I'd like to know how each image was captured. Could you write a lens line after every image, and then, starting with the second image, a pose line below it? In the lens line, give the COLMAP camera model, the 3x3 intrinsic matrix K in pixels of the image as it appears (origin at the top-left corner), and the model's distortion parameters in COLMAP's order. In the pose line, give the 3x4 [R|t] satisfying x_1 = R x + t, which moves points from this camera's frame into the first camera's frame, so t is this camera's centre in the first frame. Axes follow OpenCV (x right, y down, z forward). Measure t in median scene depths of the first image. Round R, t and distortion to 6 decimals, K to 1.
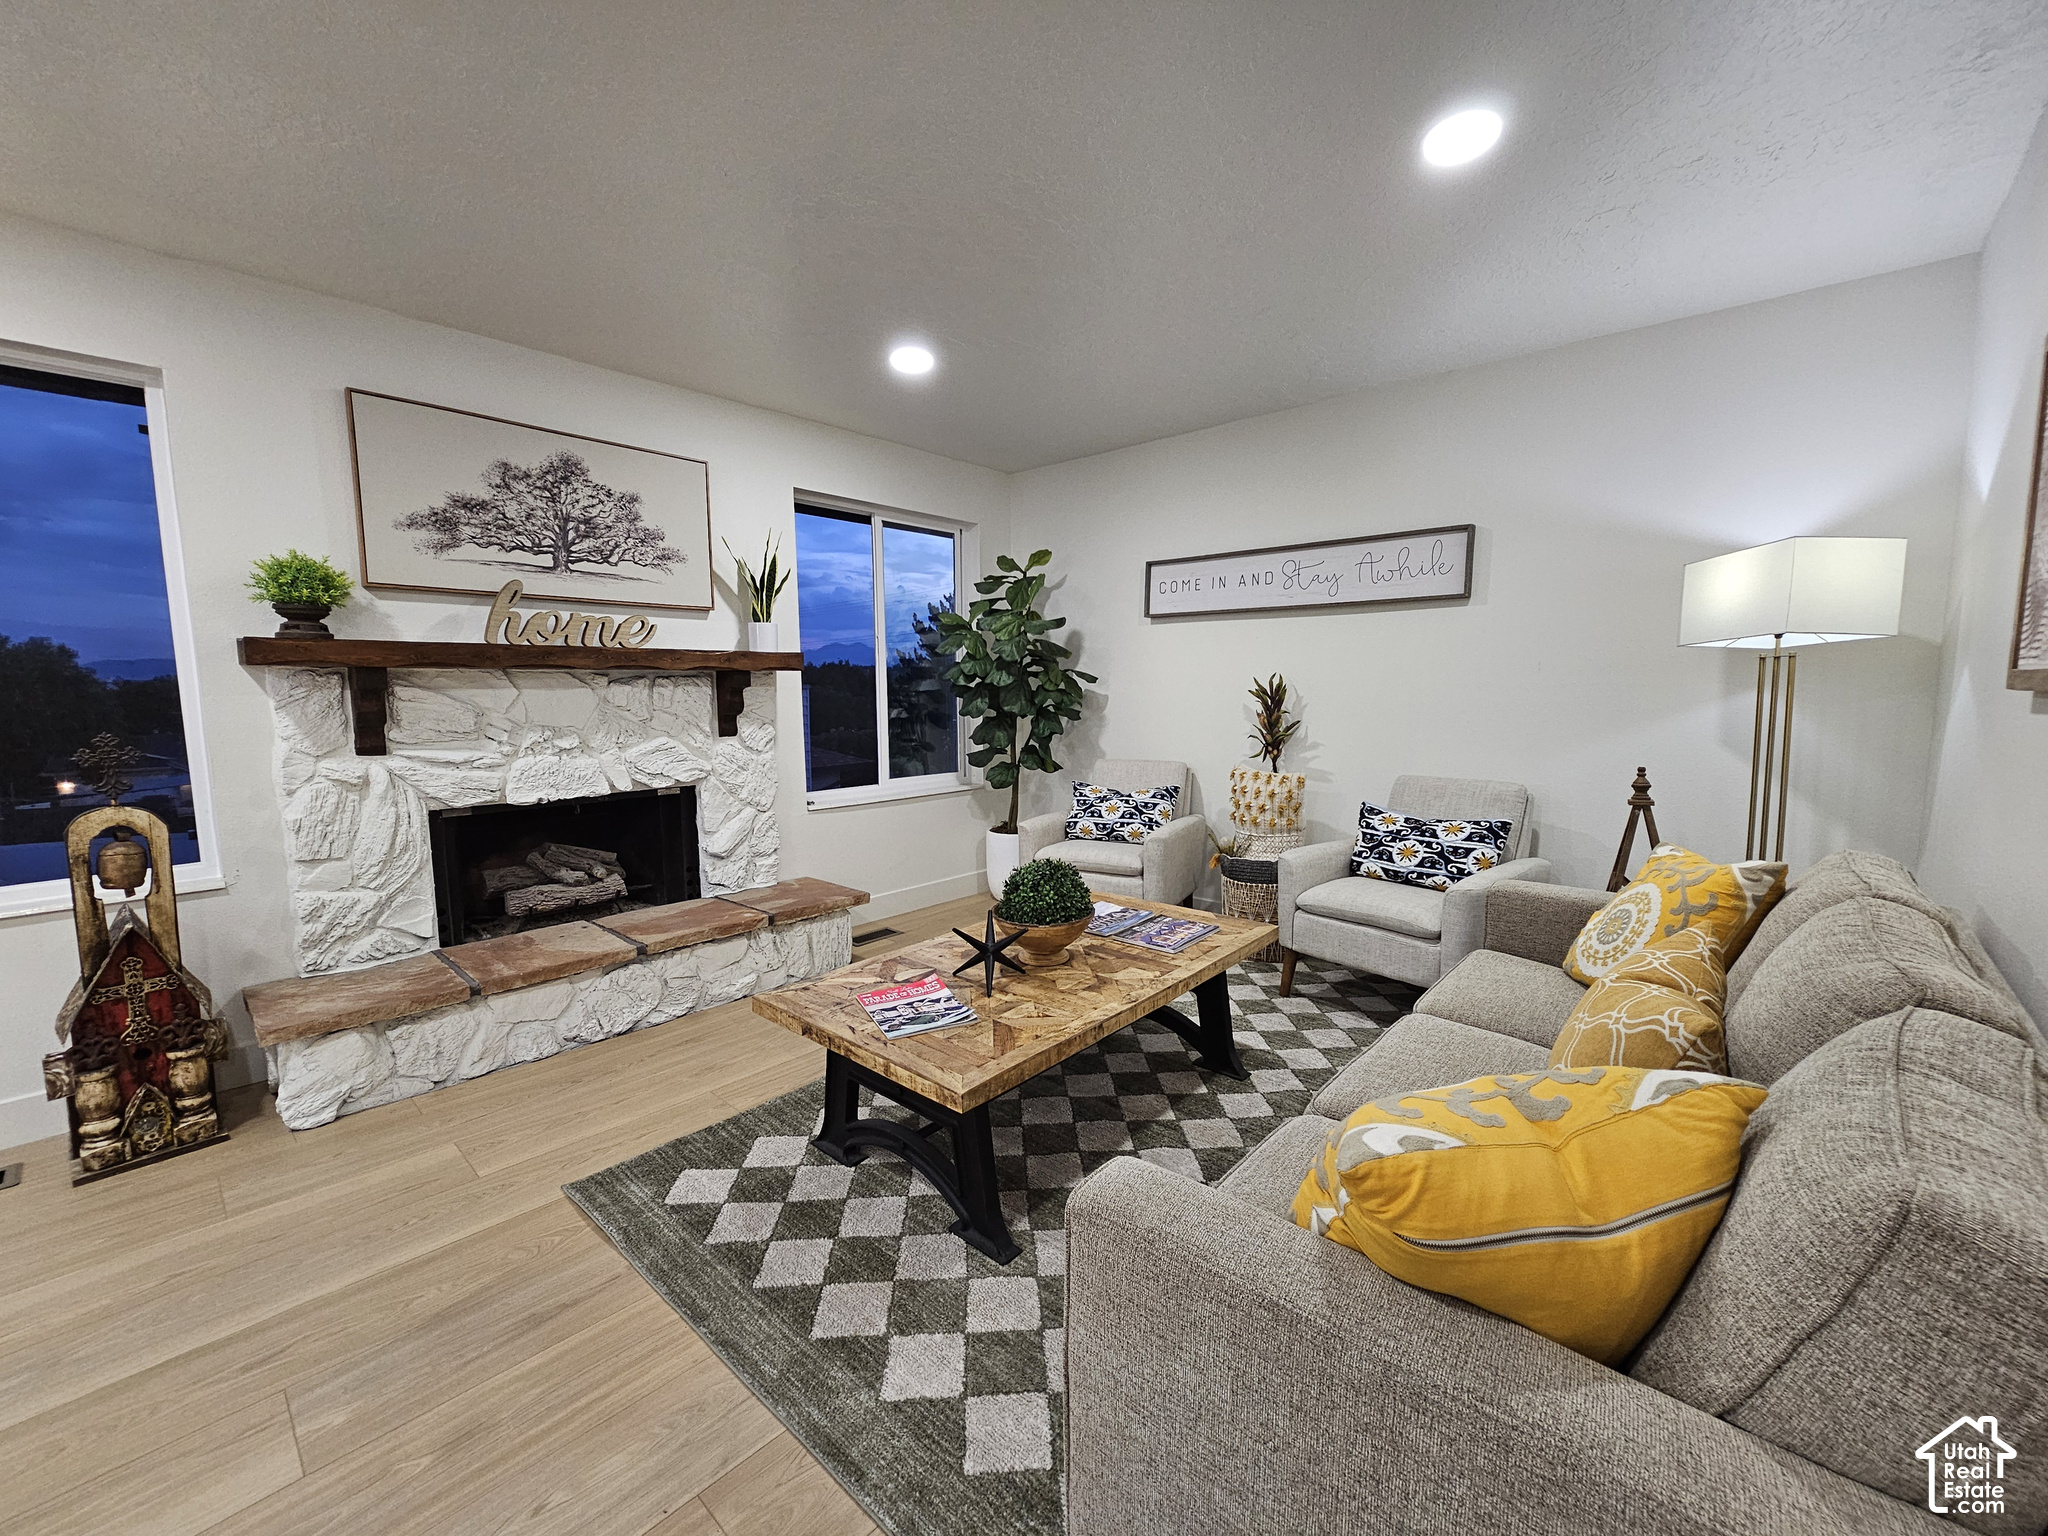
lens RADIAL K [[822.6, 0, 1026.5], [0, 822.6, 774.1], [0, 0, 1]] dist [0.000321, 0.000201]
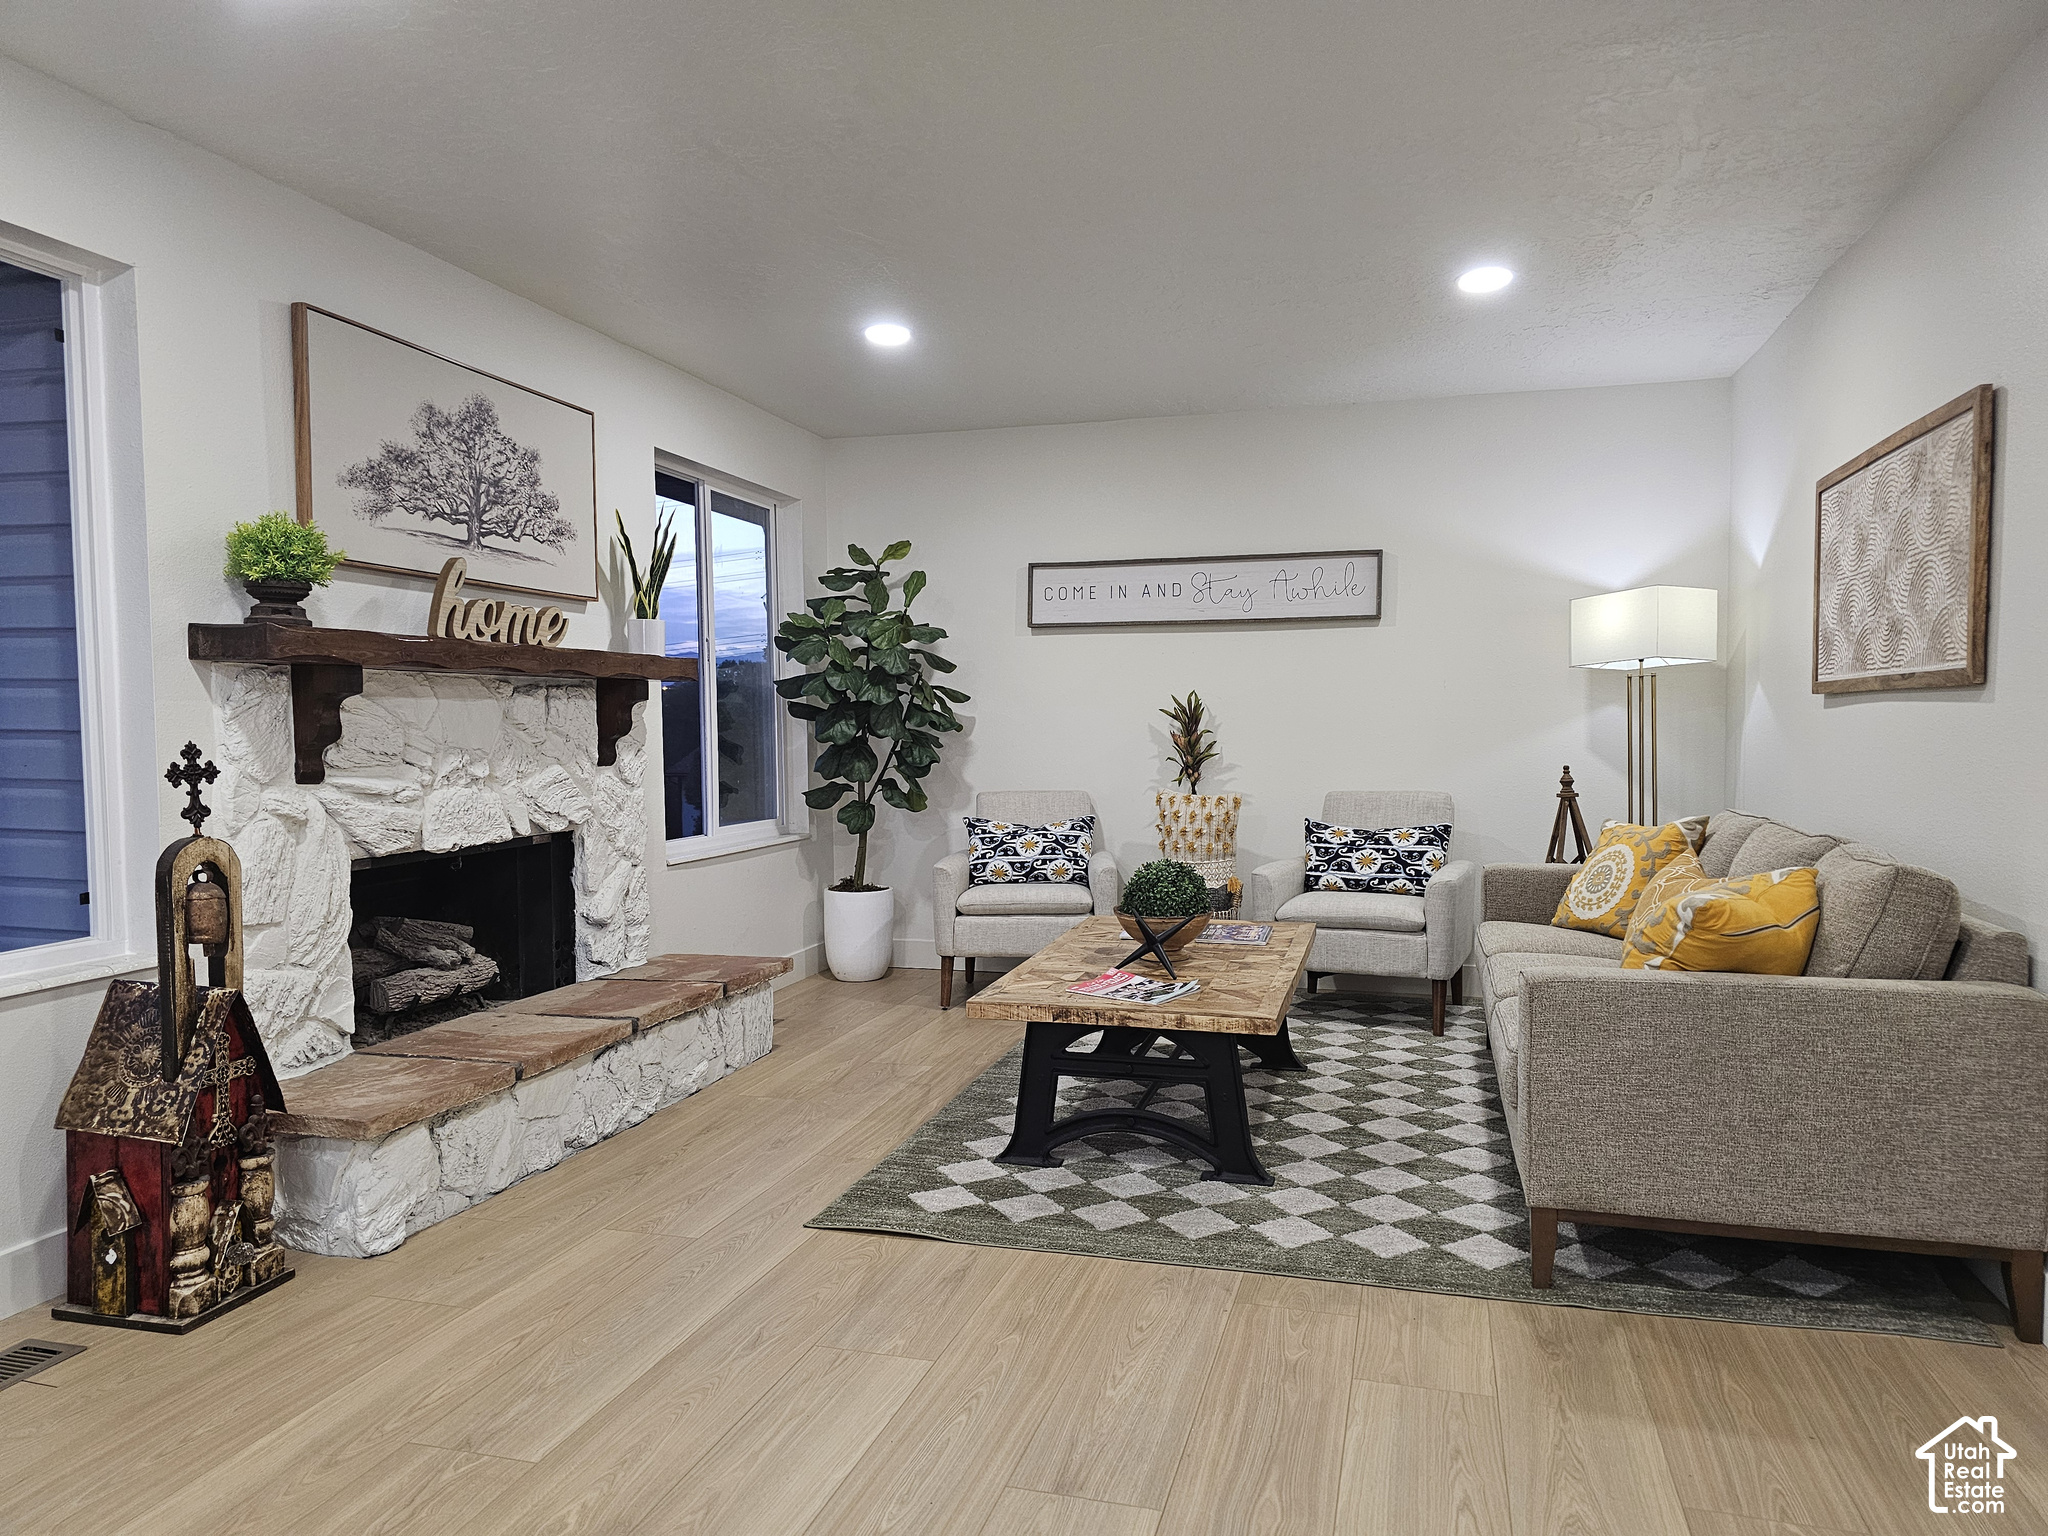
lens RADIAL K [[1353.4, 0, 1024.0], [0, 1353.4, 768.0], [0, 0, 1]] dist [0.097655, -0.105923]
pose [[0.895925, -0.016356, 0.443905, -0.685293], [0.050121, 0.996662, -0.064437, 0.067631], [-0.441369, 0.079979, 0.893754, -0.355035]]
